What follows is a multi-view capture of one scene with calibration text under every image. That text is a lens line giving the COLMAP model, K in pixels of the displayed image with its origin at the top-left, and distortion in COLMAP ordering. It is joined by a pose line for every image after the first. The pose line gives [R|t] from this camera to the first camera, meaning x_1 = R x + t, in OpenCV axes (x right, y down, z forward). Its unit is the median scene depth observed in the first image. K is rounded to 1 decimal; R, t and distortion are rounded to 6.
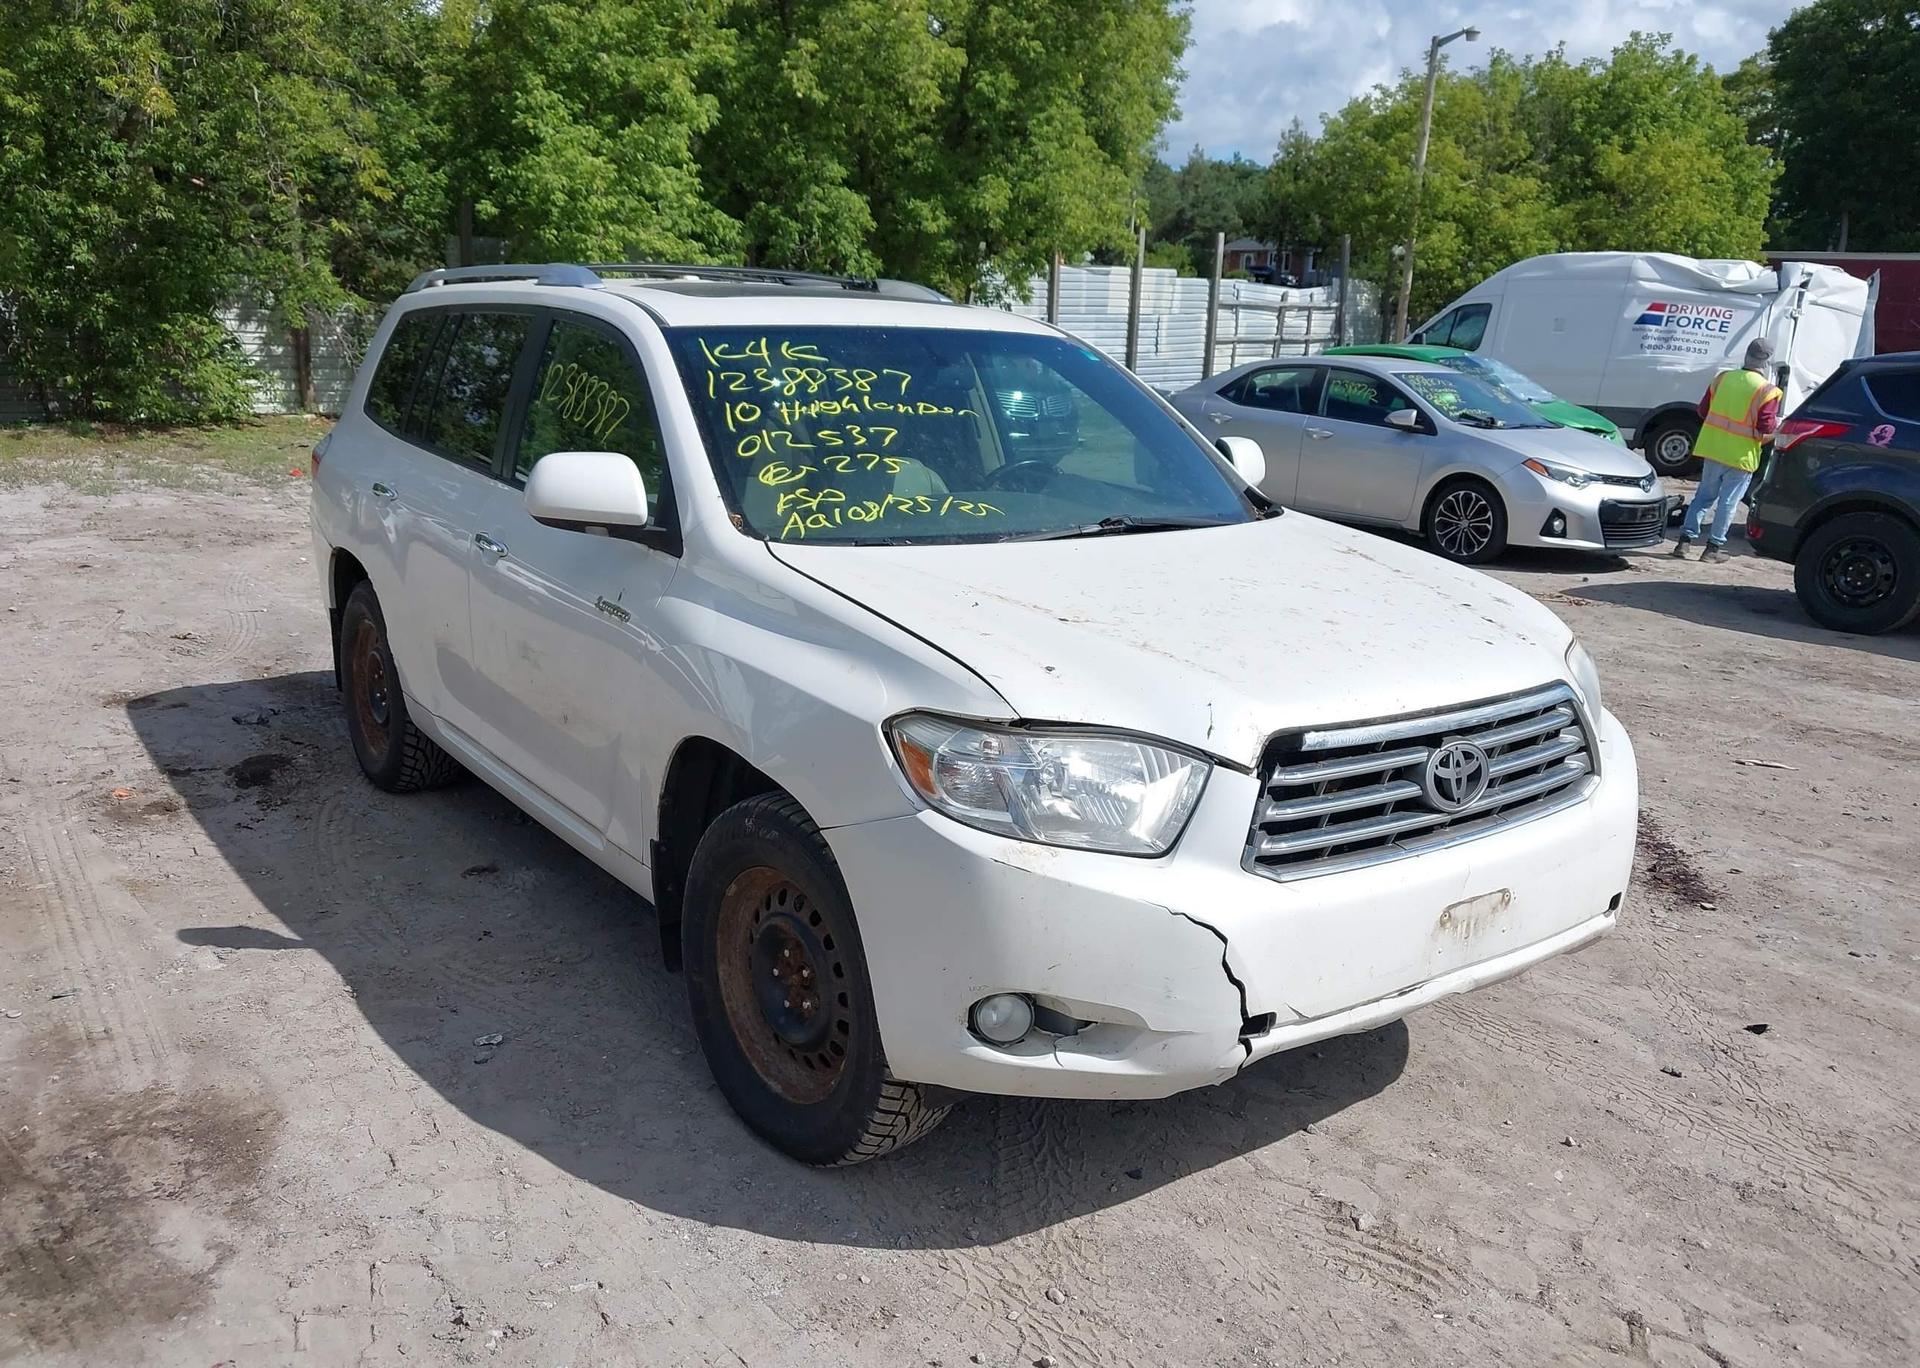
lens RADIAL K [[1546.2, 0, 947.3], [0, 1546.2, 686.9], [0, 0, 1]] dist [0.008745, -0.001784]
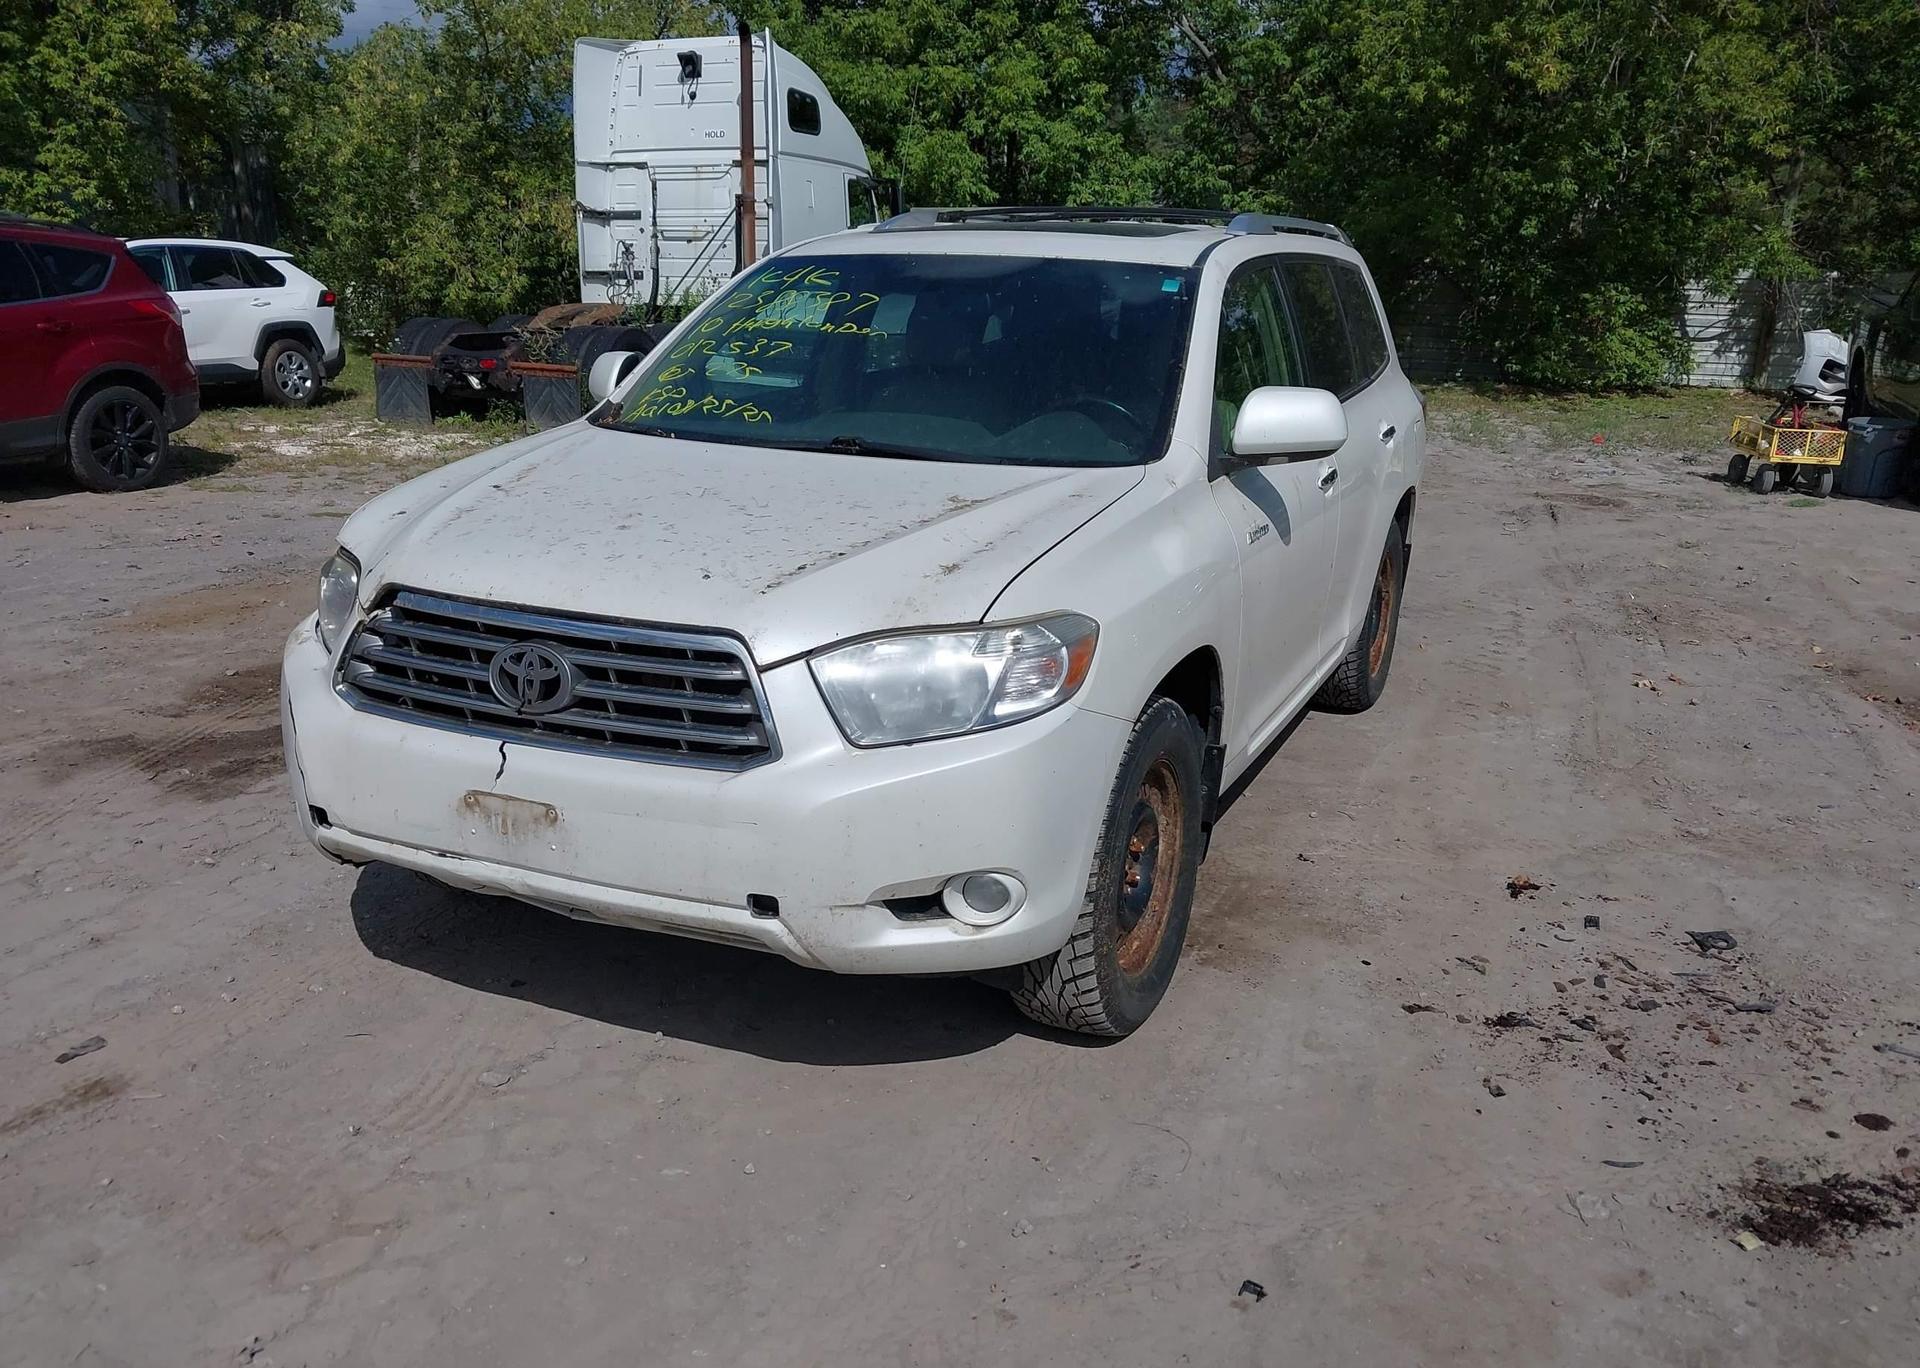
lens RADIAL K [[1546.2, 0, 964.7], [0, 1546.2, 703.4], [0, 0, 1]] dist [0.008745, -0.001784]
pose [[0.508455, 0.224883, -0.831204, 0.193683], [-0.207809, 0.968810, 0.134994, -0.017857], [0.835637, 0.104093, 0.539329, 0.102320]]
